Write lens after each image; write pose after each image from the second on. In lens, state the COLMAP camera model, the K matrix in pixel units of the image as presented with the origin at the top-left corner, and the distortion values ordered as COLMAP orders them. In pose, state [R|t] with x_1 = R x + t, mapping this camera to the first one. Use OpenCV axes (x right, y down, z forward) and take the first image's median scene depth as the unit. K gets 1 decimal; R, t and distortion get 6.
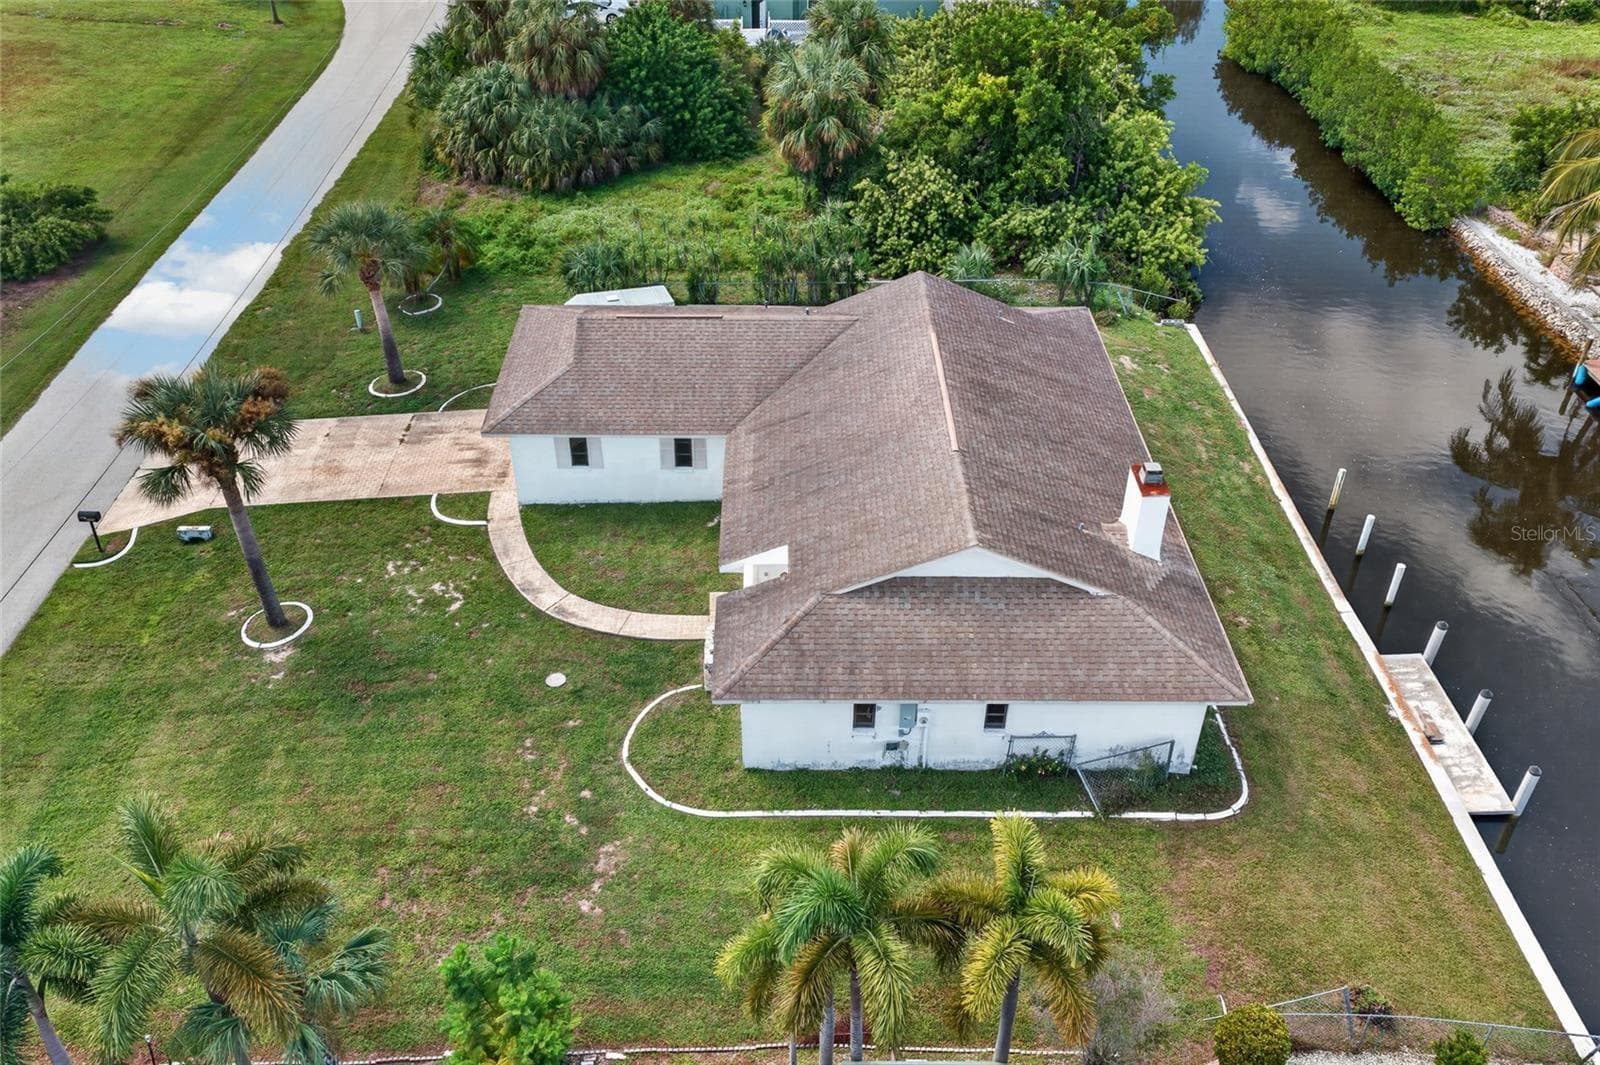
lens RADIAL K [[1381.9, 0, 756.8], [0, 1381.9, 524.1], [0, 0, 1]] dist [0.012329, 0.001060]
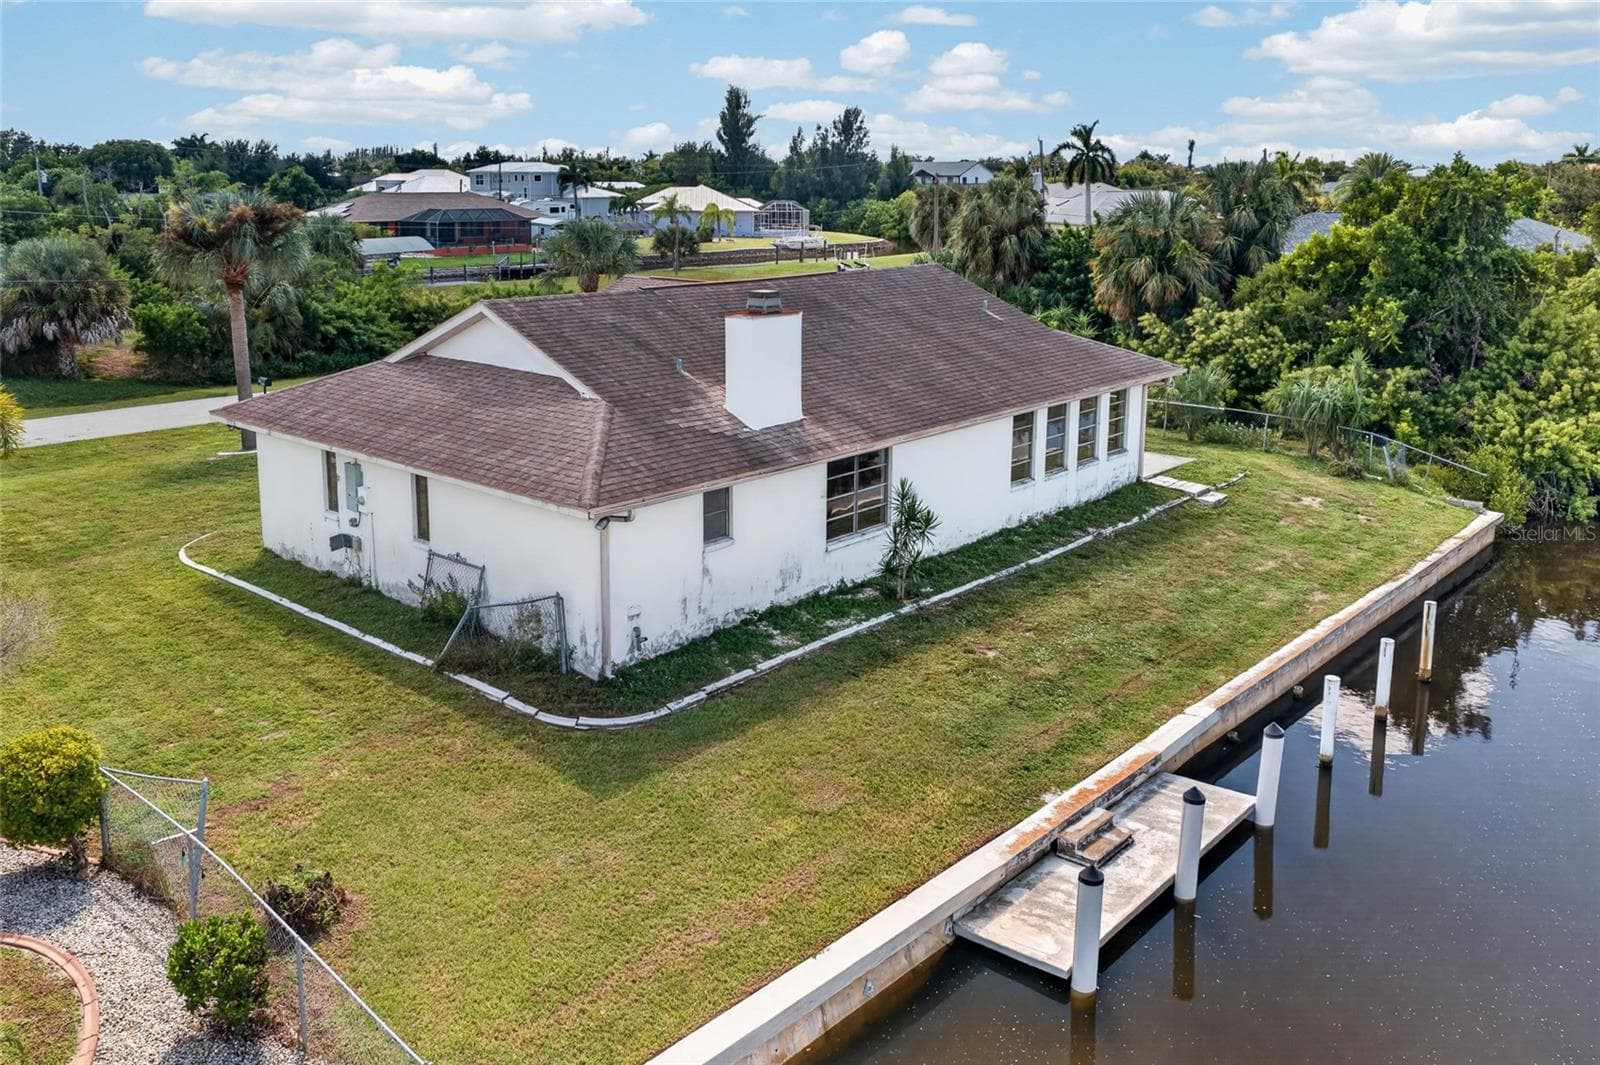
lens RADIAL K [[1381.9, 0, 756.8], [0, 1381.9, 524.1], [0, 0, 1]] dist [0.012329, 0.001060]
pose [[0.723441, 0.167370, -0.669791, 0.800186], [-0.409714, 0.884938, -0.221402, 0.231423], [0.555668, 0.434594, 0.708775, 0.562587]]
